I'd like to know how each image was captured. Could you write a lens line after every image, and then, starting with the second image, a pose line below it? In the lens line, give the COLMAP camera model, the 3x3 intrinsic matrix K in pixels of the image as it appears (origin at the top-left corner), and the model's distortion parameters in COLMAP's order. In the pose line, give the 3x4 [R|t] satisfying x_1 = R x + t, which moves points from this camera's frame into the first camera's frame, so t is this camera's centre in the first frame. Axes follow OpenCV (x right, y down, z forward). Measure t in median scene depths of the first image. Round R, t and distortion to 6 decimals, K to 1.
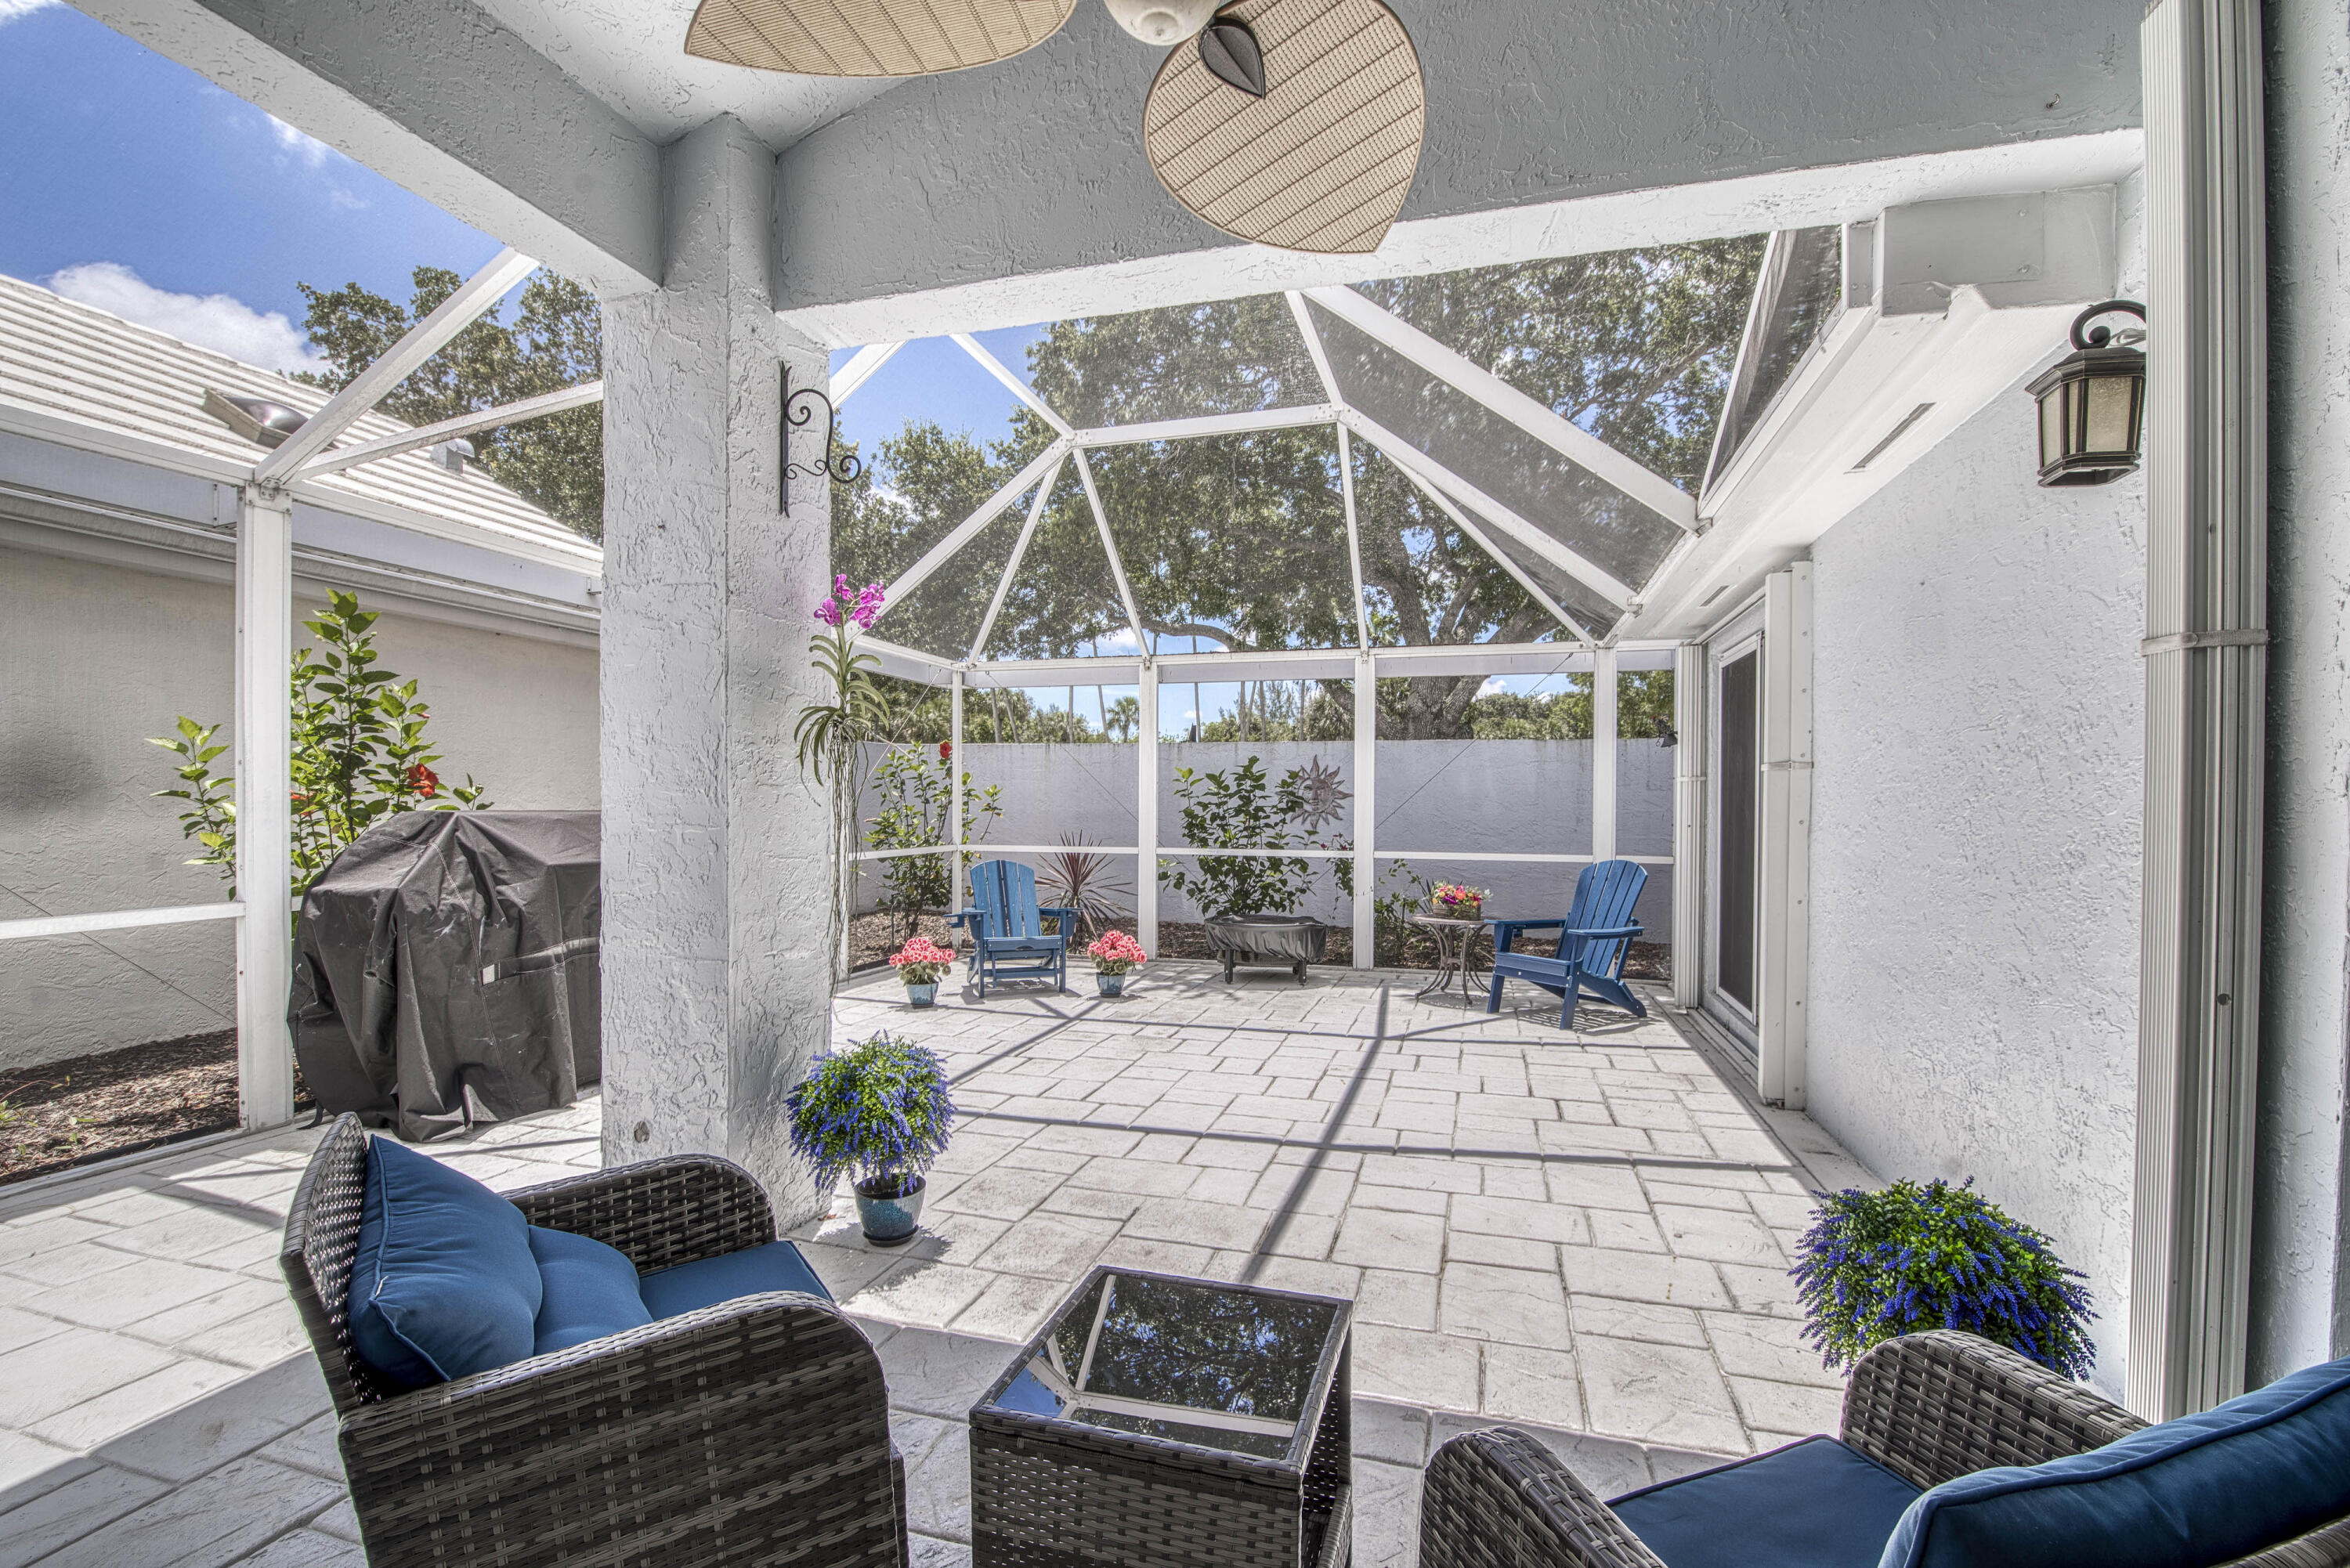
lens RADIAL K [[1021.2, 0, 1198.0], [0, 1021.2, 809.5], [0, 0, 1]] dist [-0.002508, -0.009289]
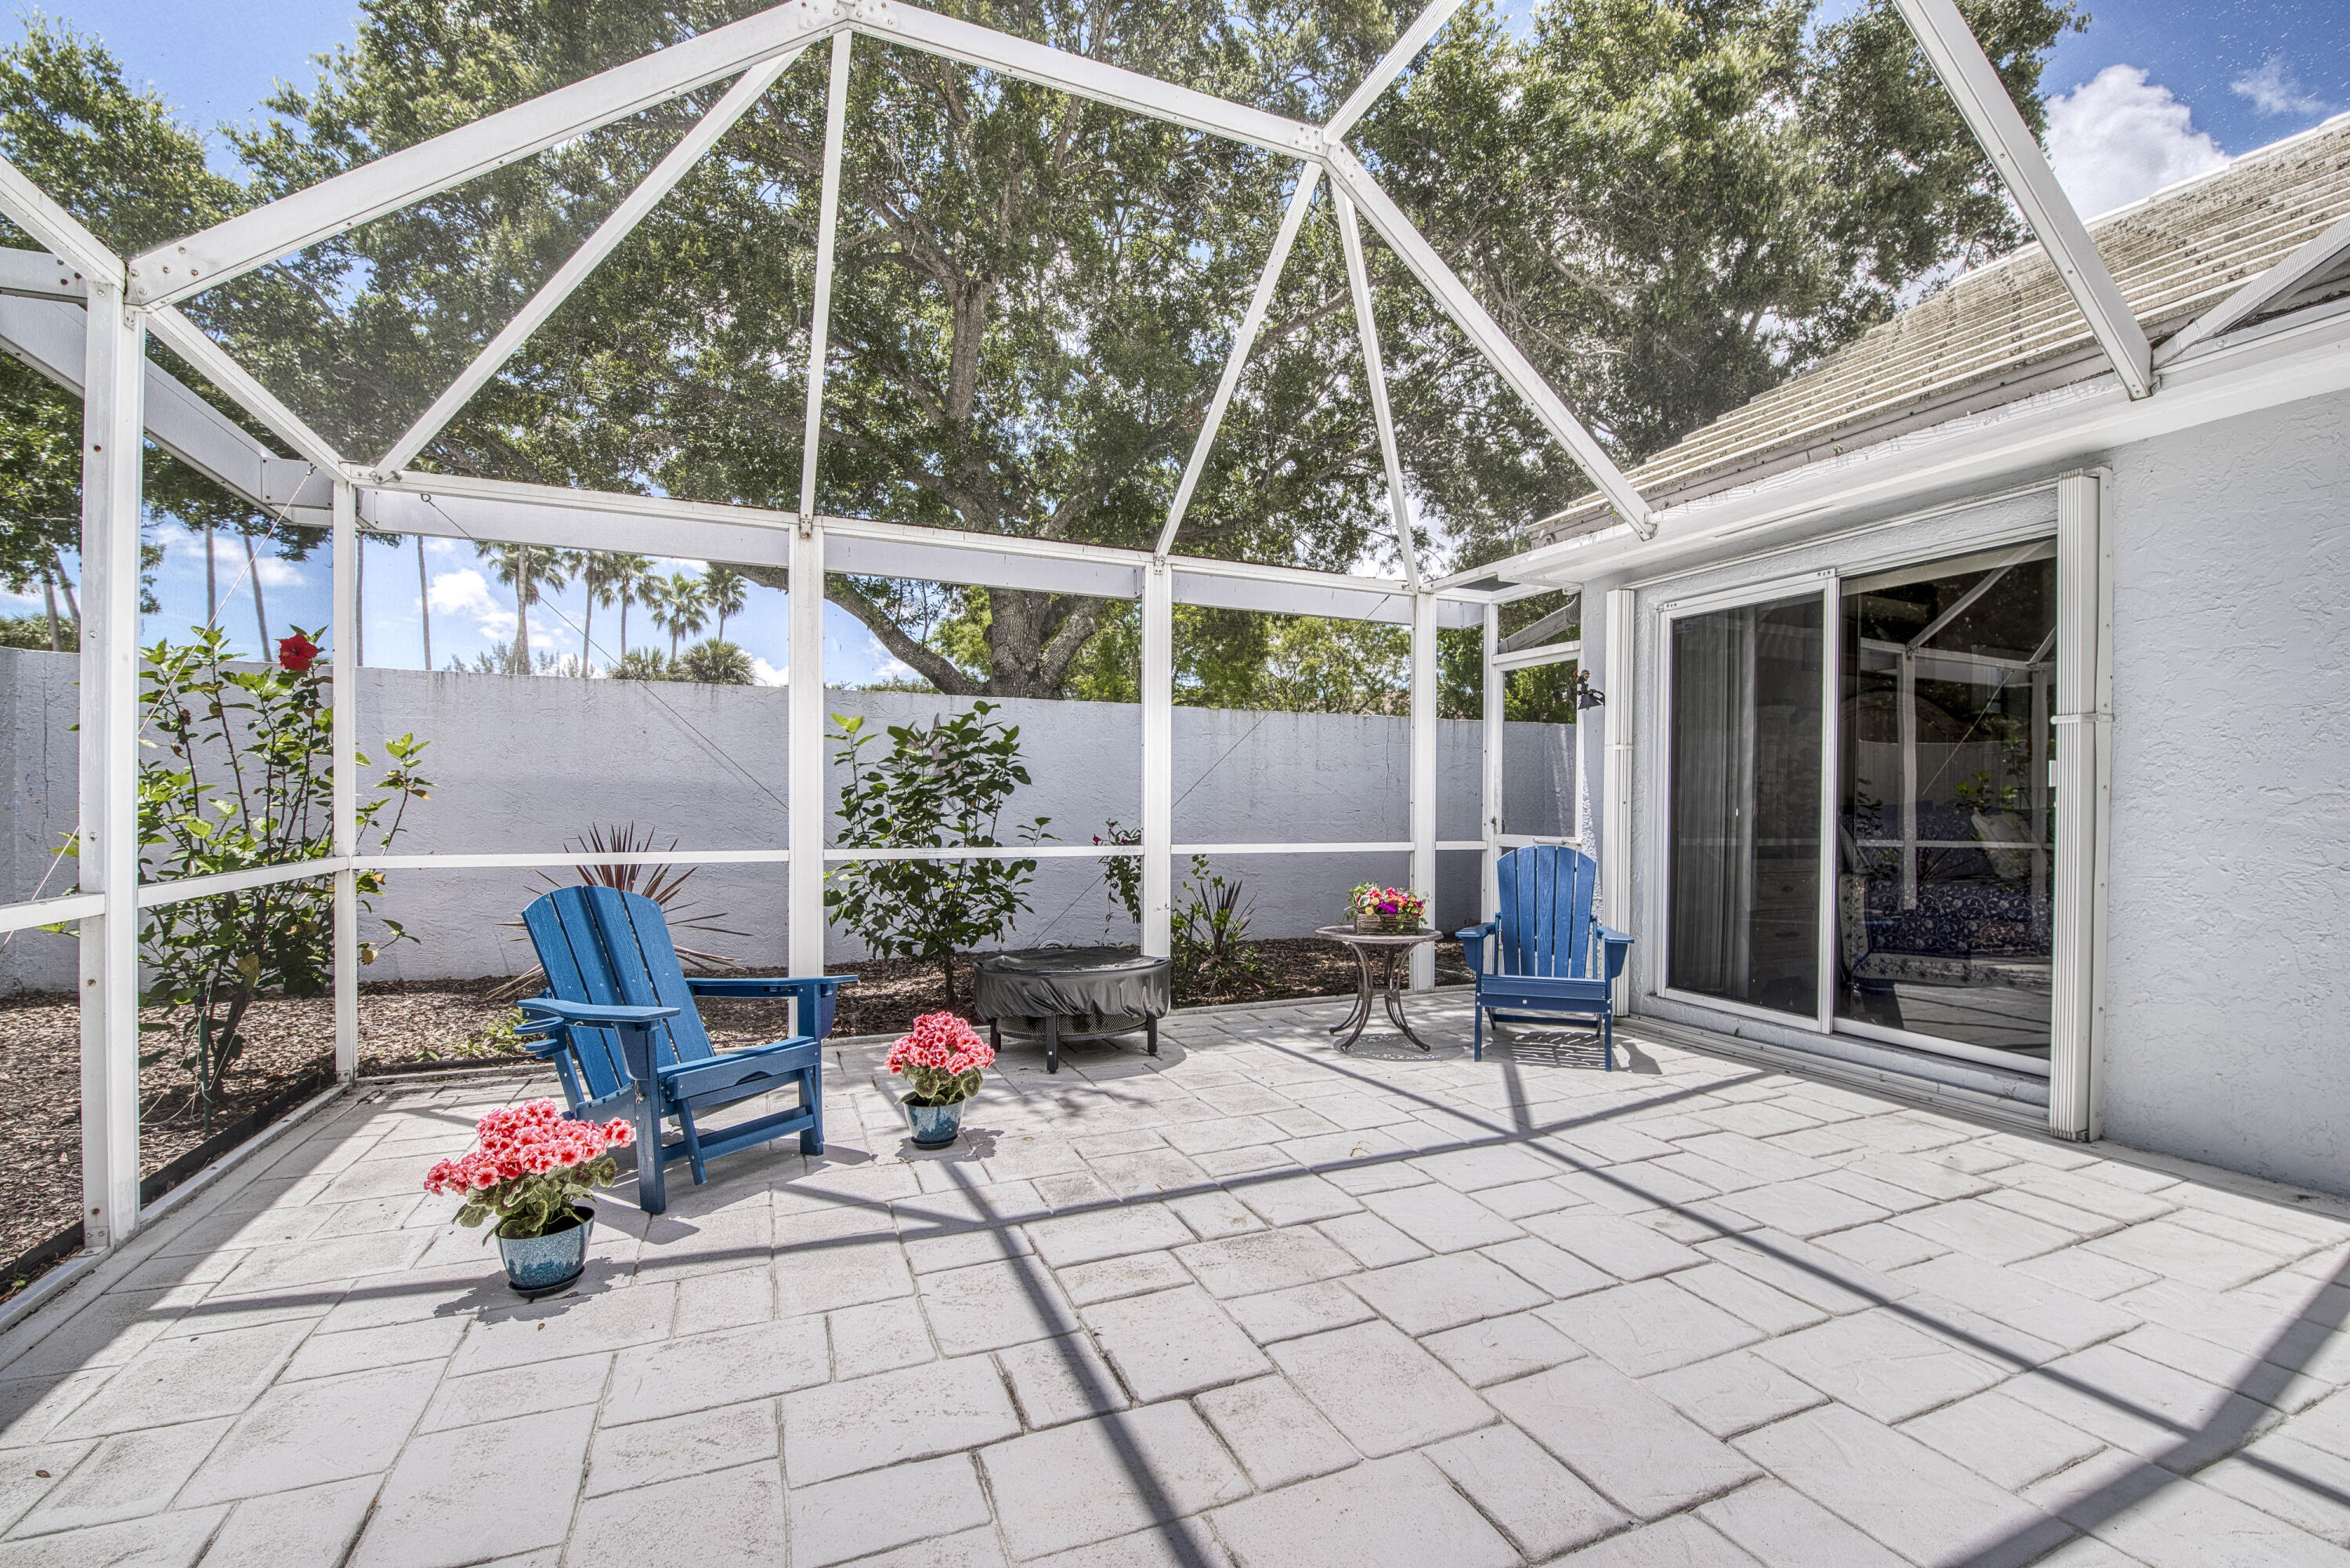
lens RADIAL K [[1021.2, 0, 1198.0], [0, 1021.2, 809.5], [0, 0, 1]] dist [-0.002508, -0.009289]
pose [[0.772519, -0.005009, 0.634972, -0.306777], [0.002902, 0.999986, 0.004358, 0.016344], [-0.634986, -0.001524, 0.772522, 0.532976]]
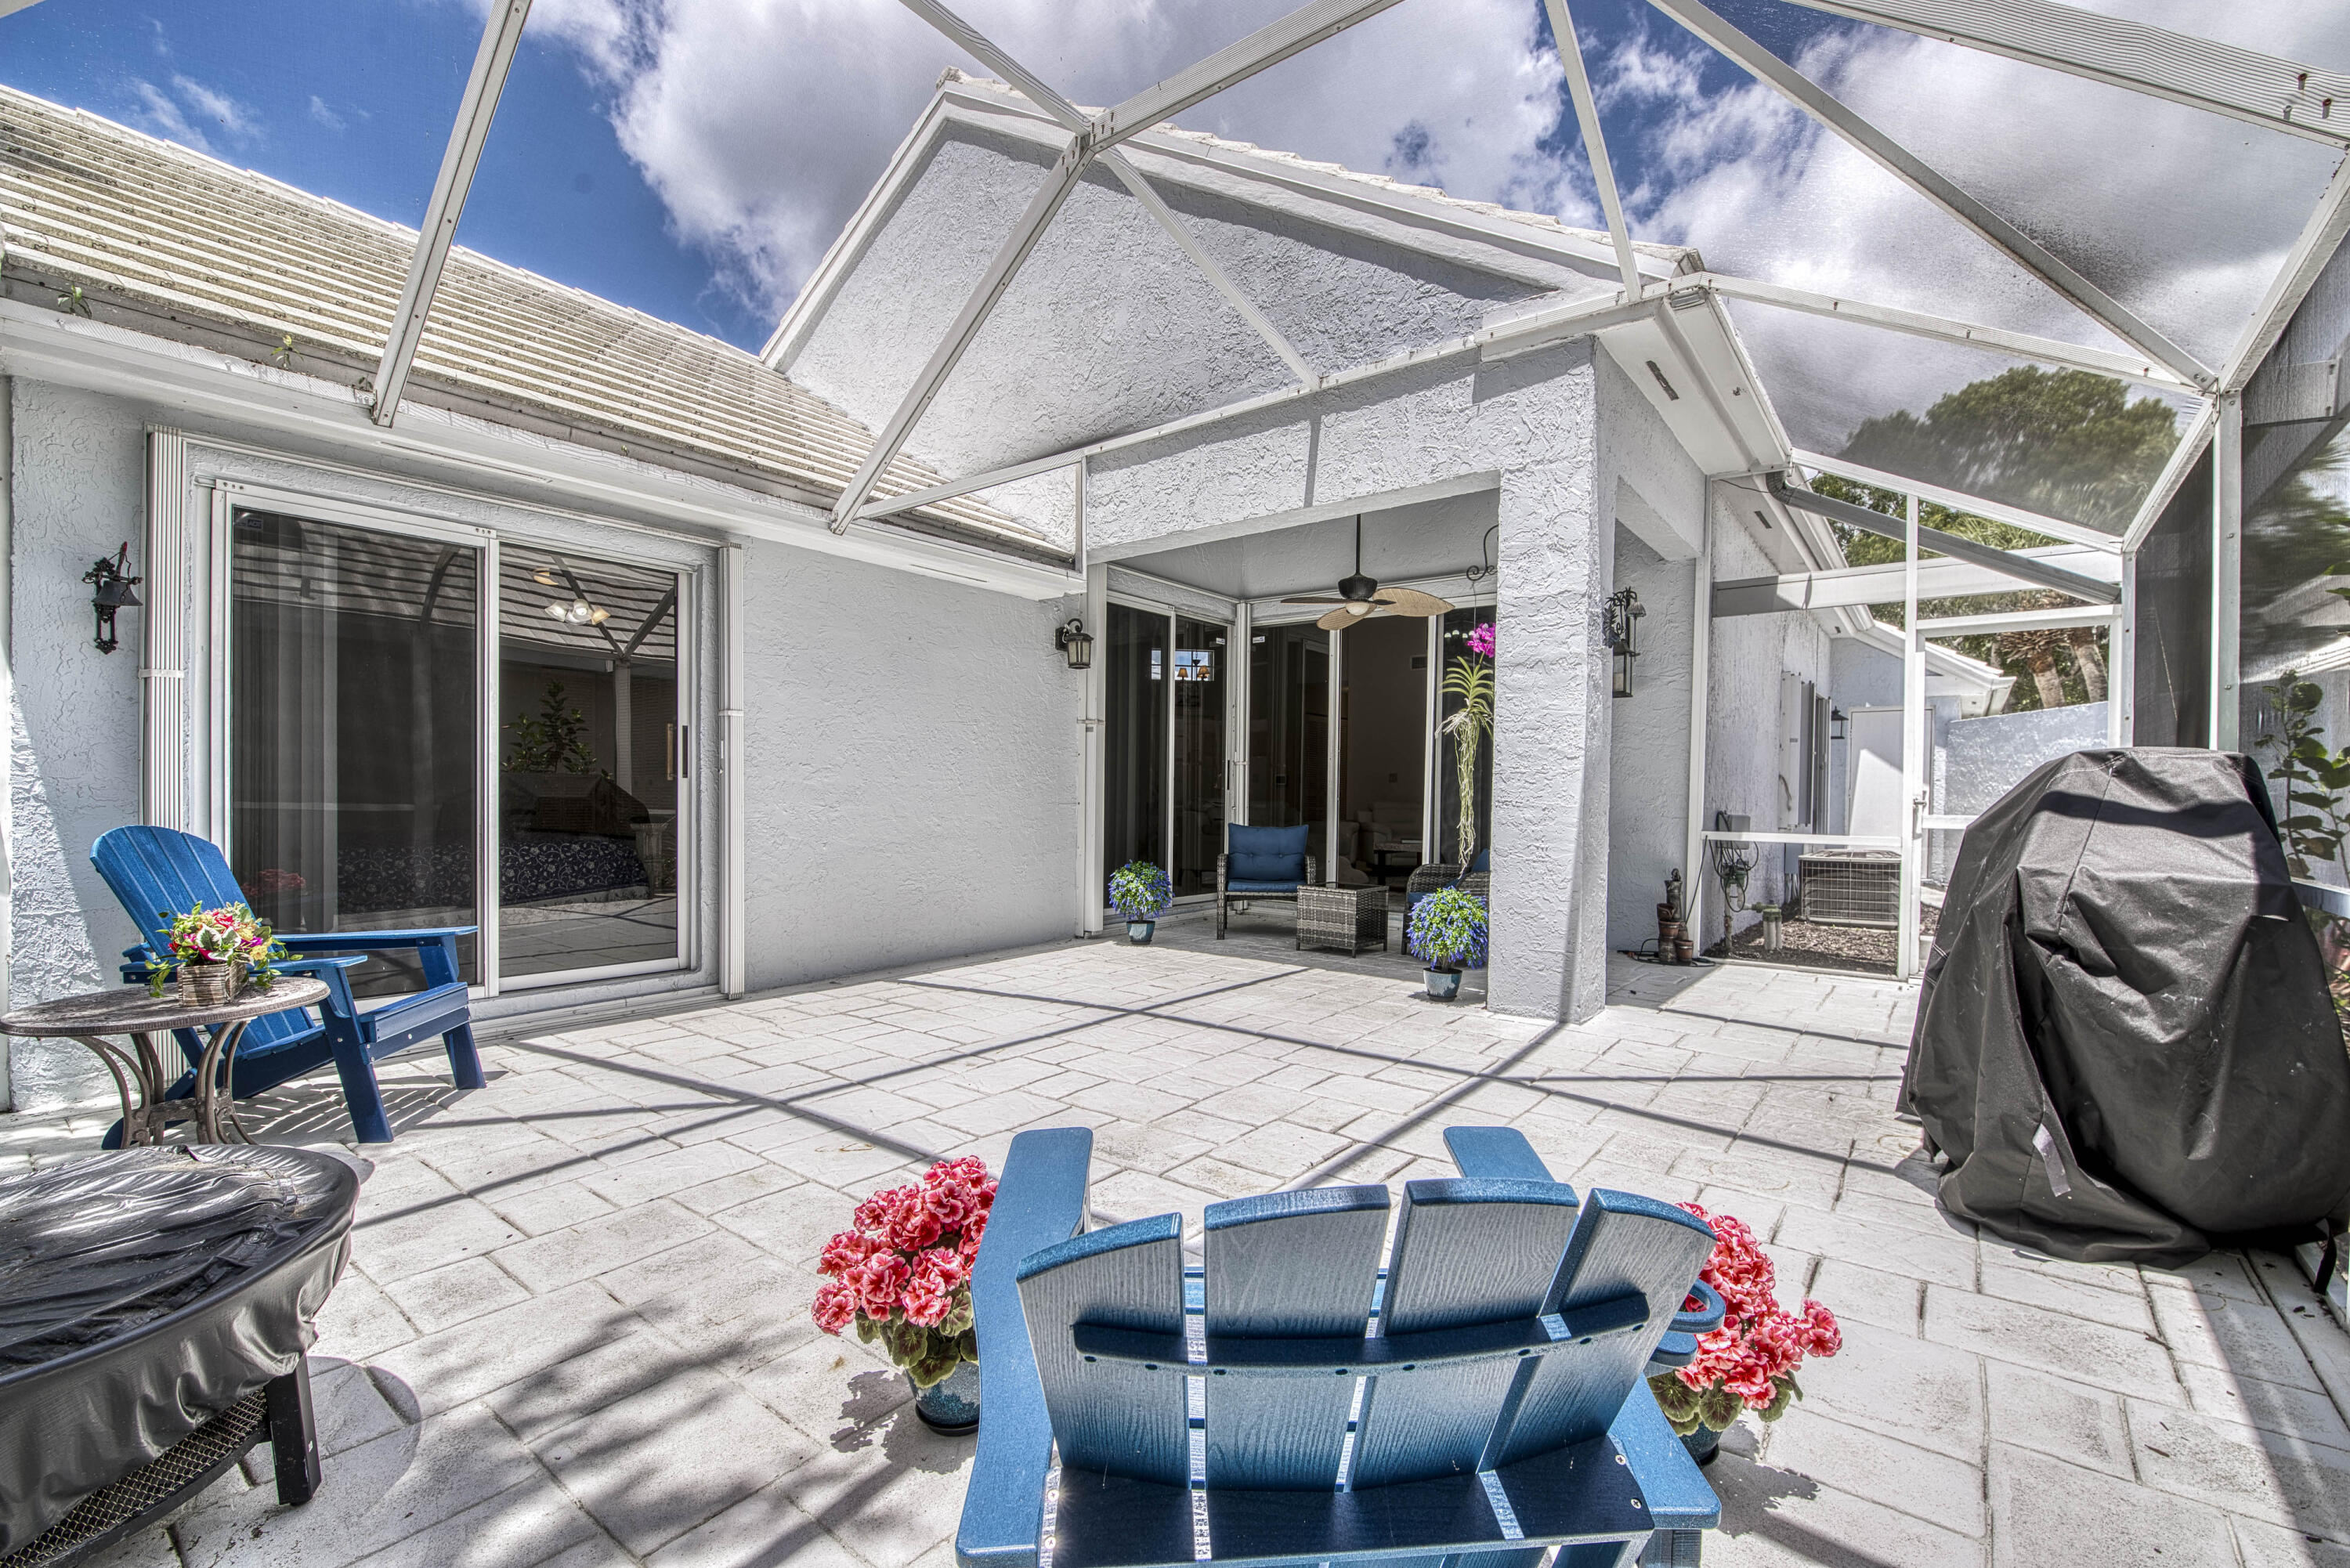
lens RADIAL K [[1021.2, 0, 1198.0], [0, 1021.2, 809.5], [0, 0, 1]] dist [-0.002508, -0.009289]
pose [[-0.936673, -0.022644, 0.349471, -0.229316], [-0.014432, 0.999556, 0.026086, 0.020758], [-0.349906, 0.019391, -0.936584, 1.236700]]
